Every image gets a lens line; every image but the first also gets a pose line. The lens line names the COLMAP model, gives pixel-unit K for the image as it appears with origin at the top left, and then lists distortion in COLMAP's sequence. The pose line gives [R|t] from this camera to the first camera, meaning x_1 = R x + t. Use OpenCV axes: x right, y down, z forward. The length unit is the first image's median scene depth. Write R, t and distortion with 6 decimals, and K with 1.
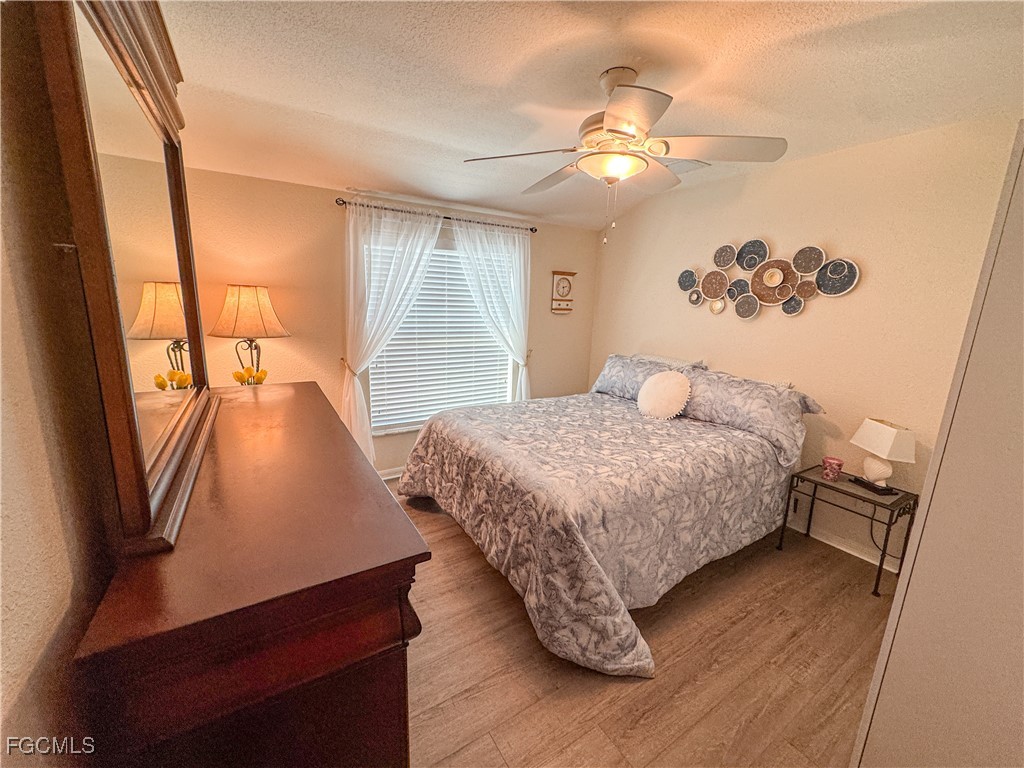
lens RADIAL K [[405.8, 0, 512.0], [0, 405.8, 384.0], [0, 0, 1]] dist [0.000248, -0.000080]
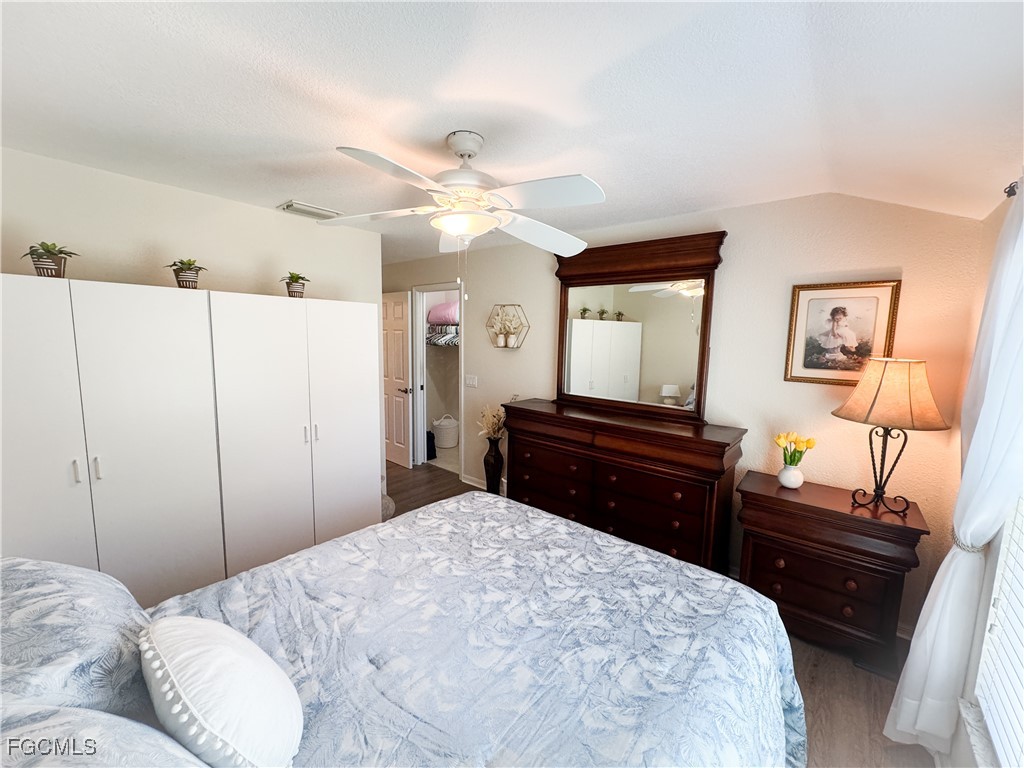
lens RADIAL K [[405.8, 0, 512.0], [0, 405.8, 384.0], [0, 0, 1]] dist [0.000248, -0.000080]
pose [[-0.958743, -0.003270, -0.284256, 0.452083], [-0.085713, 0.956724, 0.278086, -0.379961], [0.271045, 0.290977, -0.917533, 1.648455]]
